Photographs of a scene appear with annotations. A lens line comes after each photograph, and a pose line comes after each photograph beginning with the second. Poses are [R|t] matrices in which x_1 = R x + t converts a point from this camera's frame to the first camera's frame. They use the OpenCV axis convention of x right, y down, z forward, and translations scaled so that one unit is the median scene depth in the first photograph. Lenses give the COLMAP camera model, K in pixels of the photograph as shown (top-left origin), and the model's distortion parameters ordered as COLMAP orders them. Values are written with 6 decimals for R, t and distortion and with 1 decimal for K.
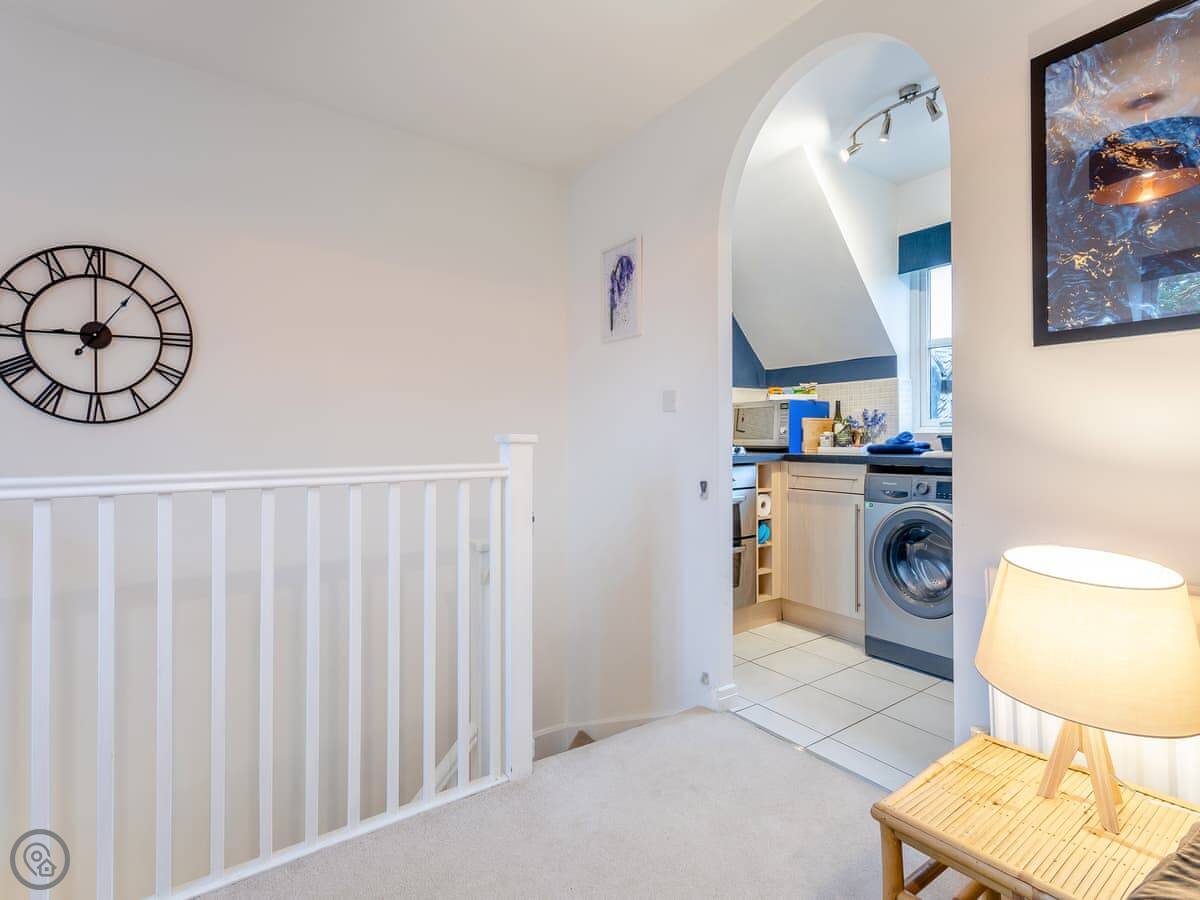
lens RADIAL K [[574.5, 0, 600.3], [0, 574.5, 434.5], [0, 0, 1]] dist [0.002731, -0.000273]
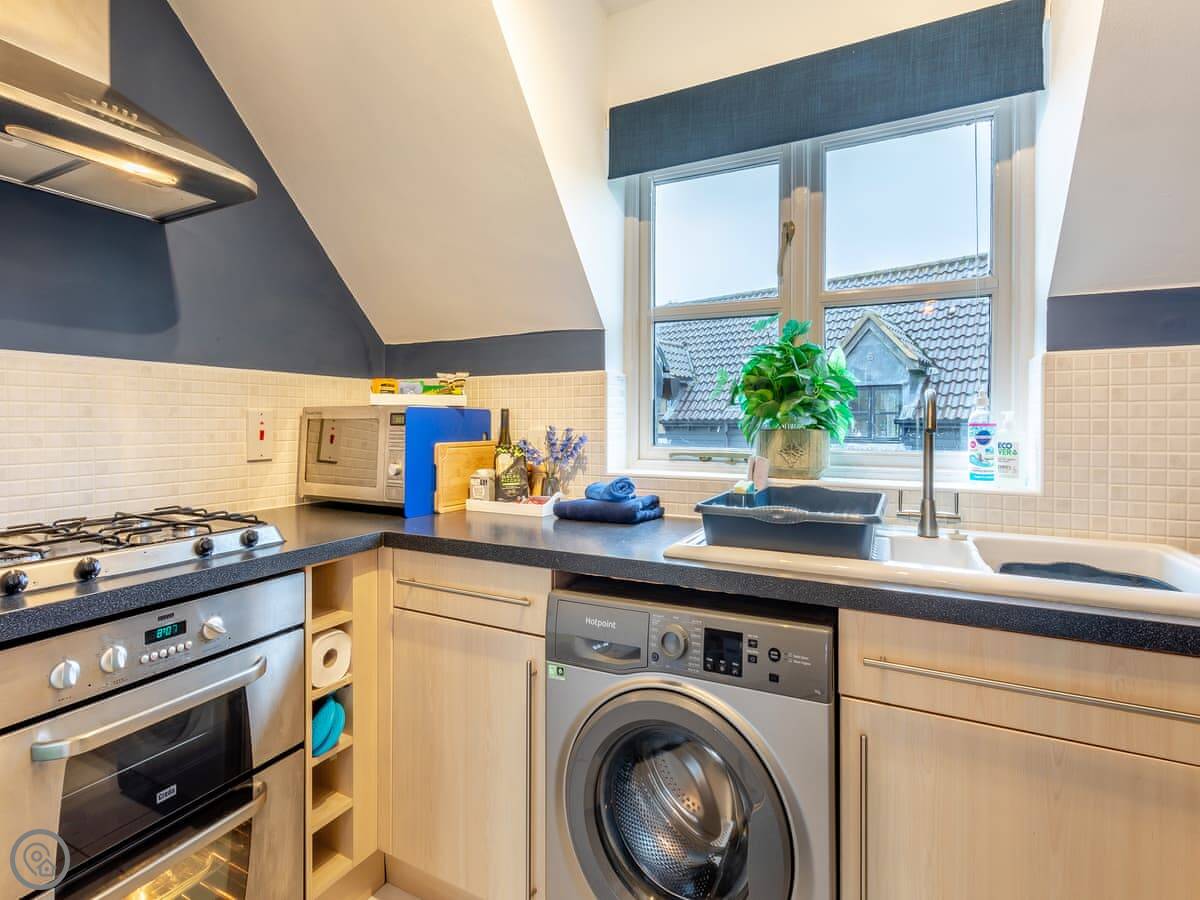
lens RADIAL K [[574.5, 0, 594.1], [0, 574.5, 418.2], [0, 0, 1]] dist [0.002731, -0.000273]
pose [[0.877061, 0.004867, 0.480354, 0.286739], [-0.005132, 0.999987, -0.000761, -0.062347], [-0.480351, -0.001798, 0.877074, 0.613443]]
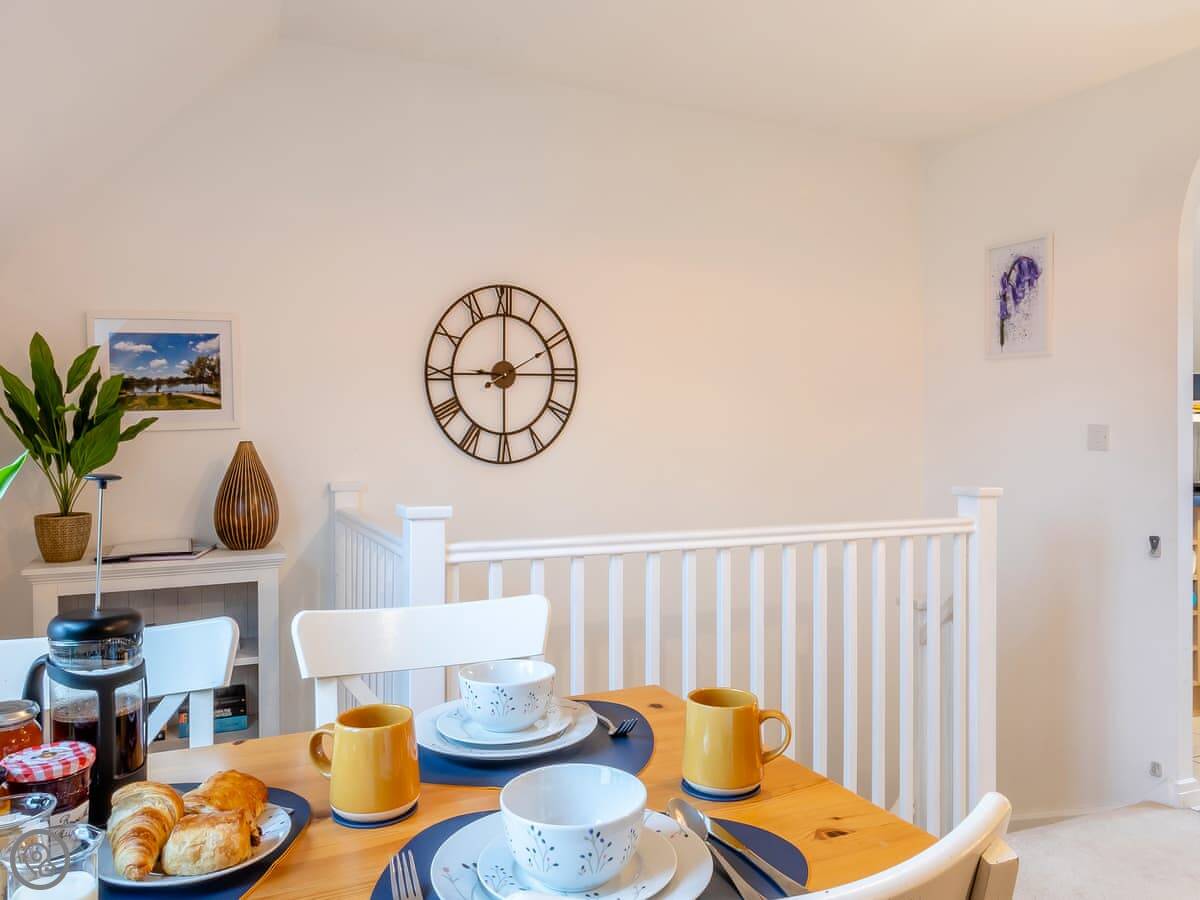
lens RADIAL K [[880.5, 0, 574.5], [0, 880.5, 428.0], [0, 0, 1]] dist [-0.014759, 0.006980]
pose [[0.984138, 0.006976, -0.177269, -0.308889], [-0.006119, 0.999967, 0.005383, -0.056799], [0.177301, -0.004213, 0.984148, -0.296607]]
